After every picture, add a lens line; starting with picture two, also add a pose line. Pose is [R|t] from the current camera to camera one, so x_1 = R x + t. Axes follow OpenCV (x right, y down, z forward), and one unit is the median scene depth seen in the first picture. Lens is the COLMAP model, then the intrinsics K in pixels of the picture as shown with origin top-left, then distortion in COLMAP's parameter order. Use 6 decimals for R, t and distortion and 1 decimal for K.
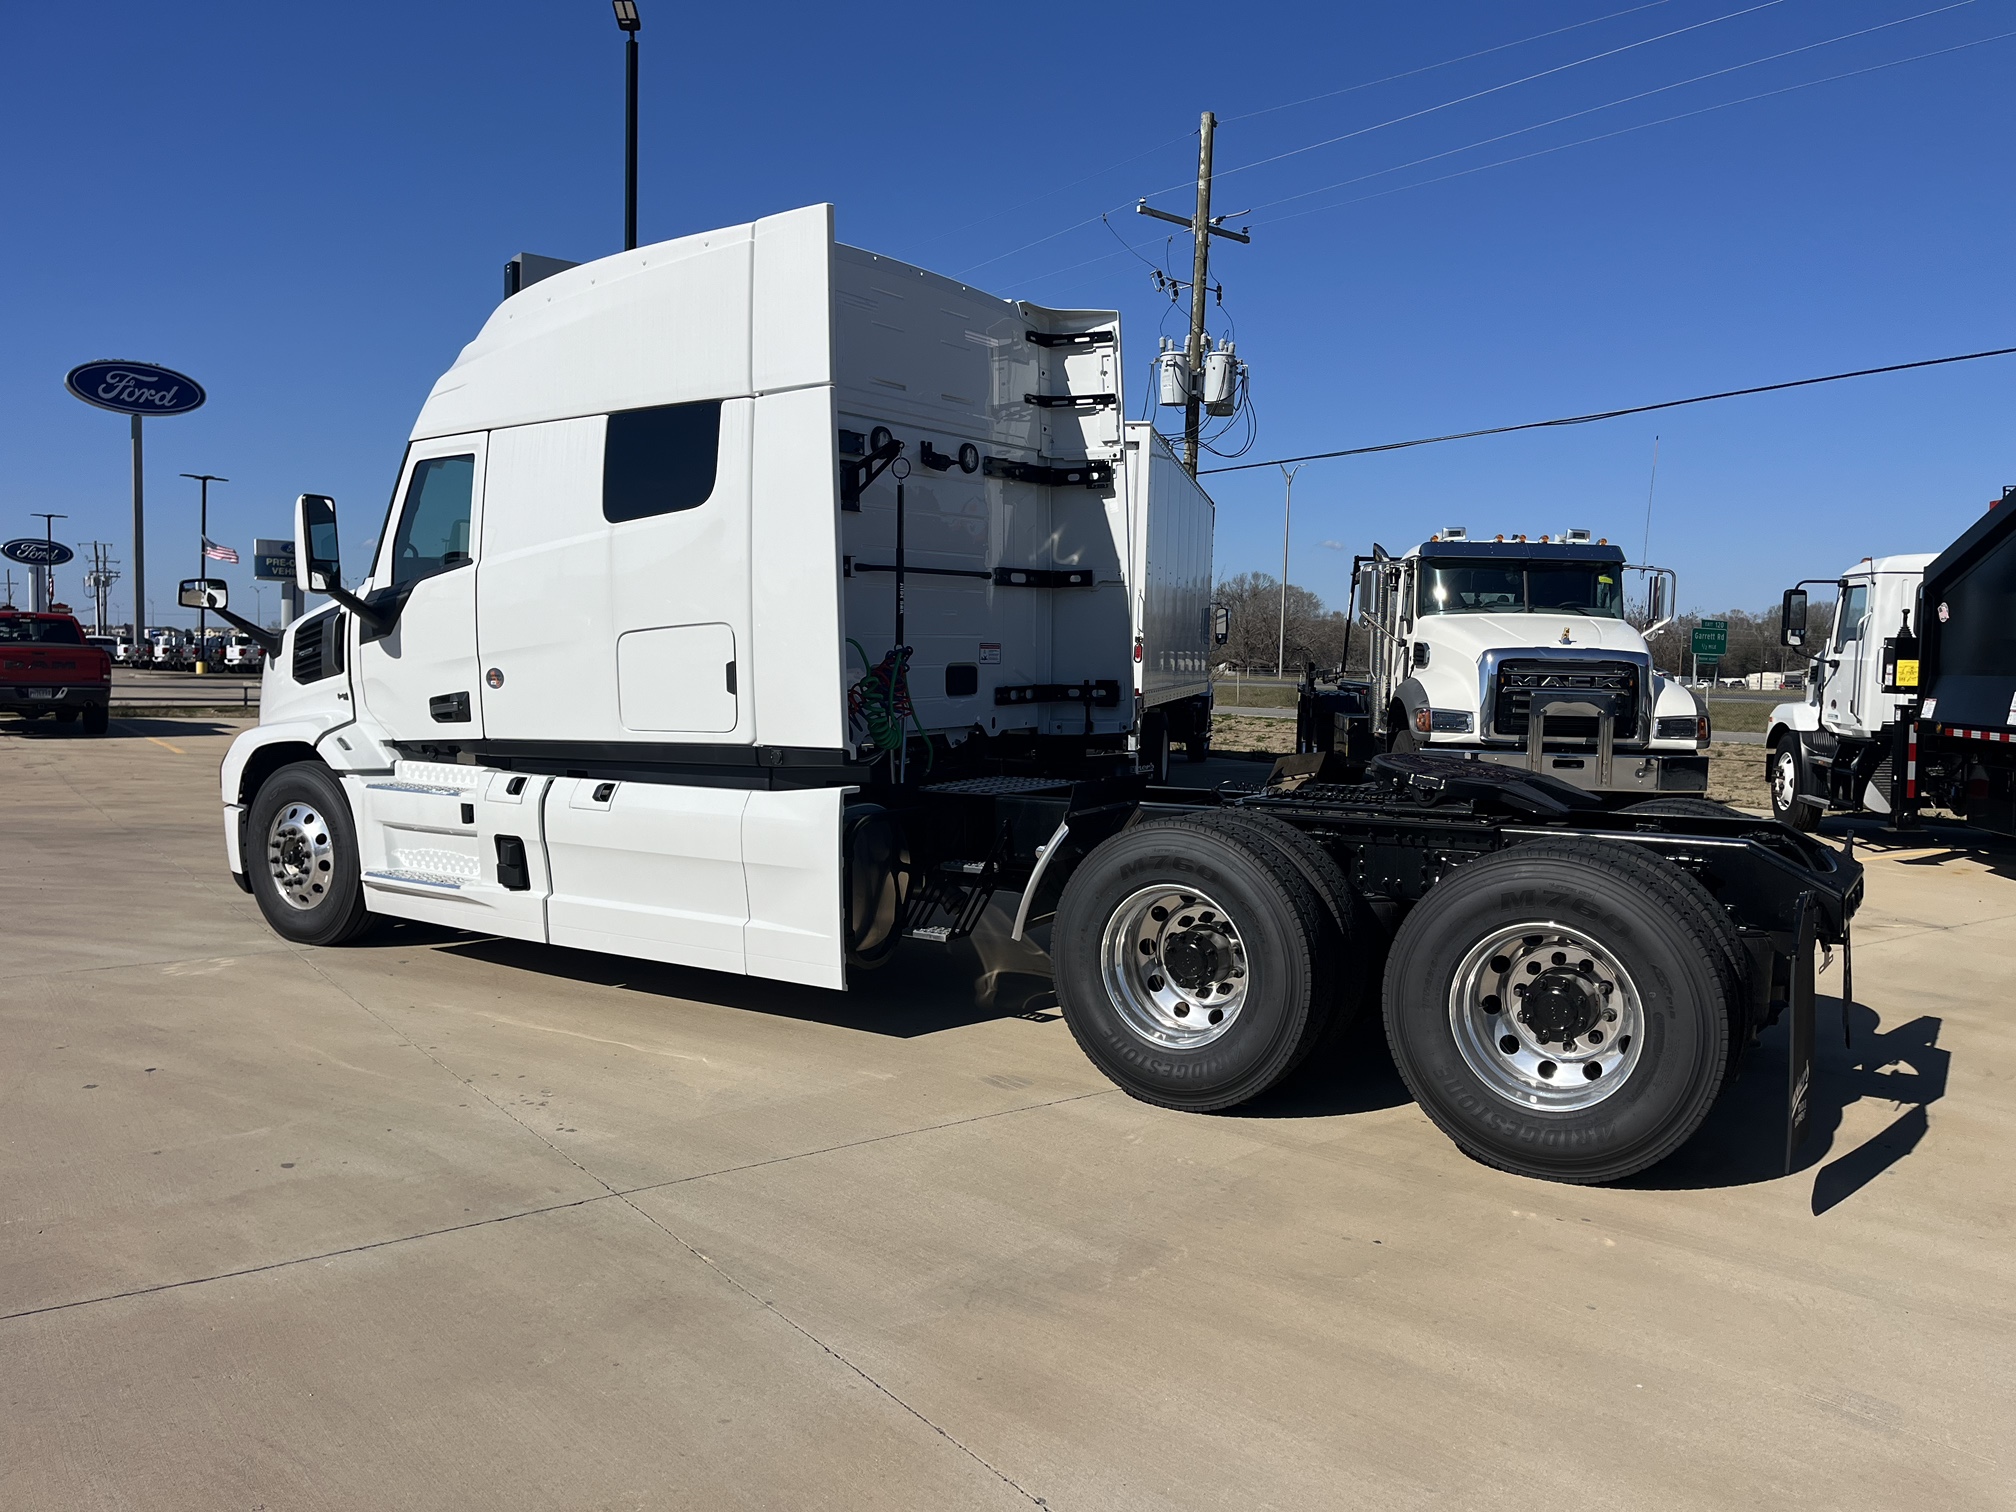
lens RADIAL K [[1549.0, 0, 1011.1], [0, 1549.0, 750.1], [0, 0, 1]] dist [0.051023, -0.057610]
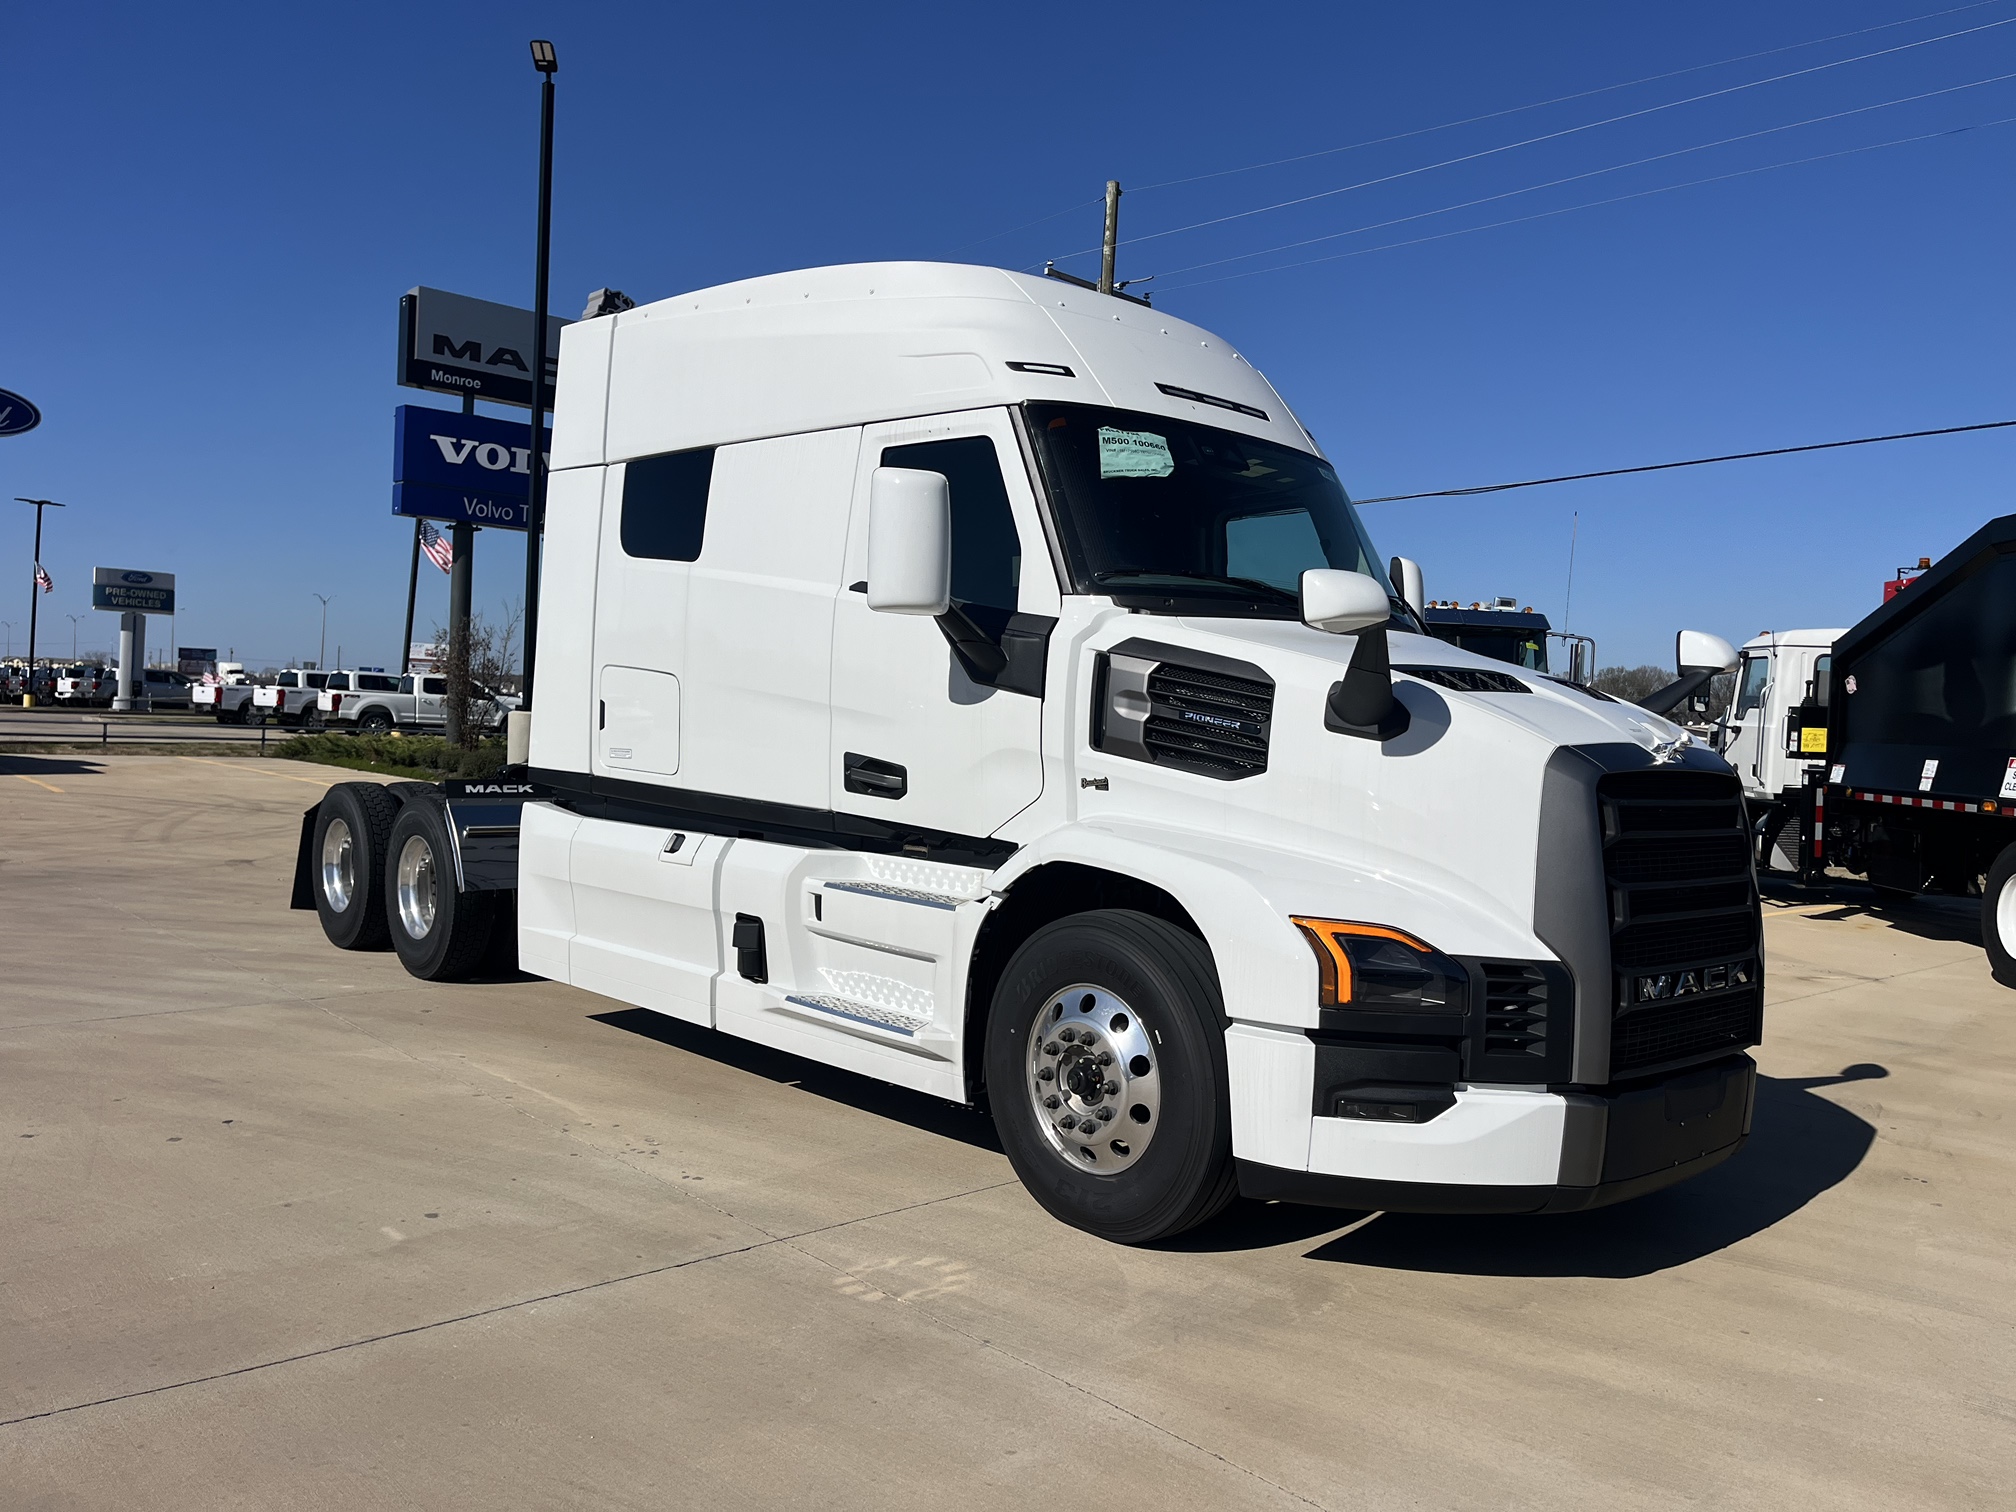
lens RADIAL K [[1549.0, 0, 1011.4], [0, 1549.0, 752.9], [0, 0, 1]] dist [0.051023, -0.057610]
pose [[0.995689, 0.015247, 0.091488, -0.075376], [-0.012585, 0.999483, -0.029595, -0.001994], [-0.091892, 0.028316, 0.995366, -0.014205]]
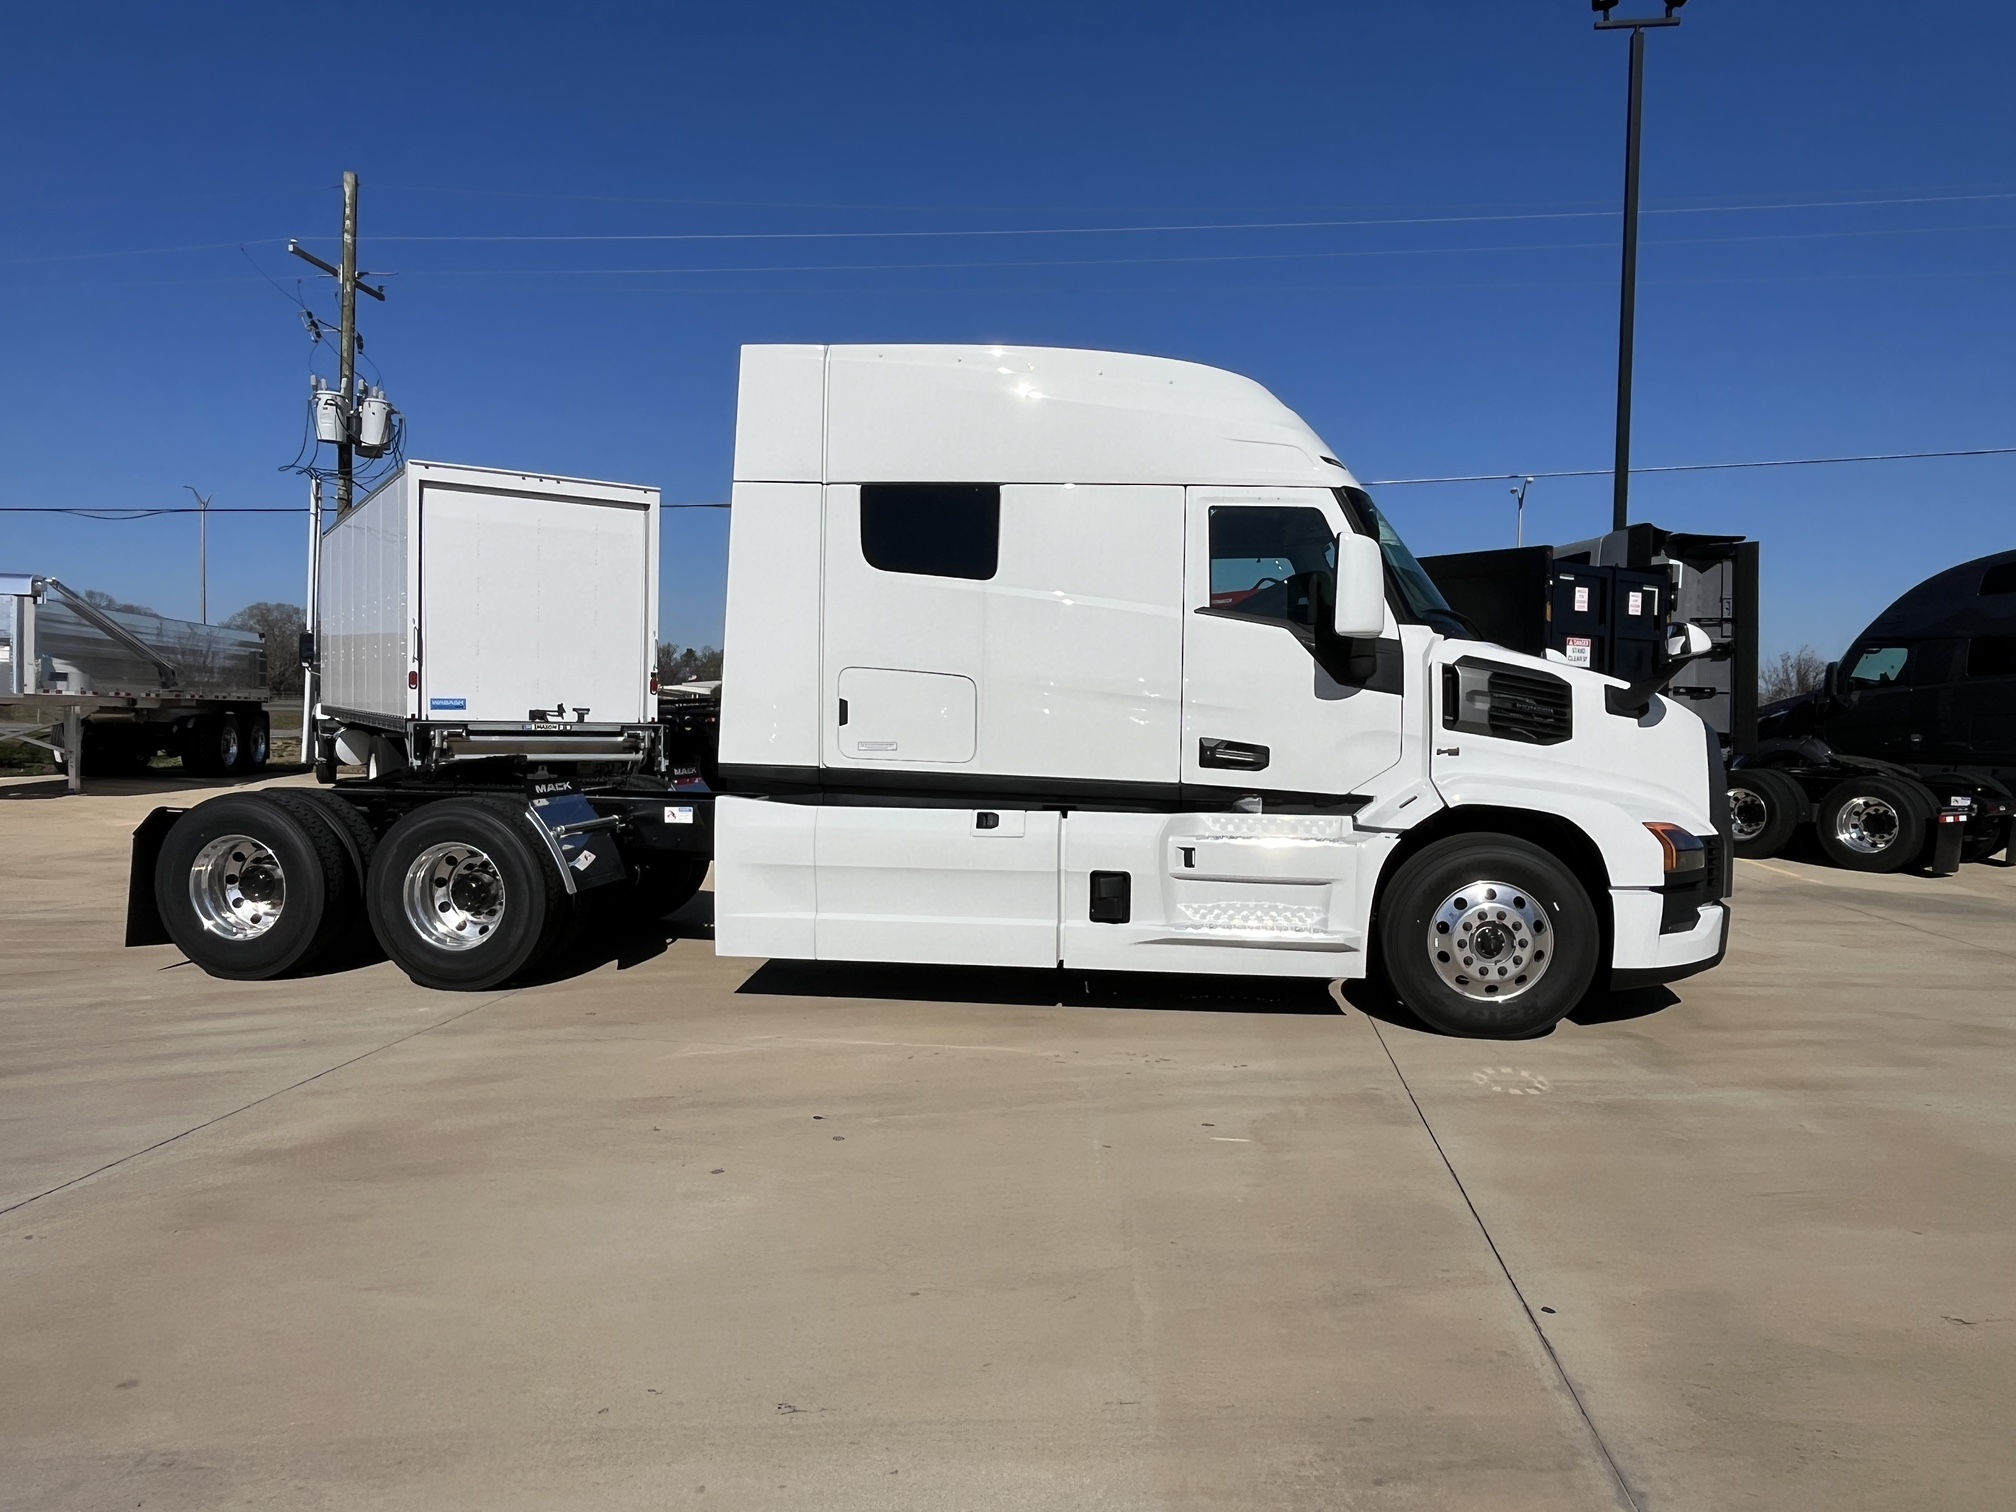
lens RADIAL K [[1313.3, 0, 1015.4], [0, 1313.3, 750.5], [0, 0, 1]] dist [-0.007210, 0.000078]
pose [[0.700749, -0.032886, 0.712649, -0.534080], [0.036899, 0.999271, 0.009830, -0.019301], [-0.712453, 0.019407, 0.701452, 0.155041]]
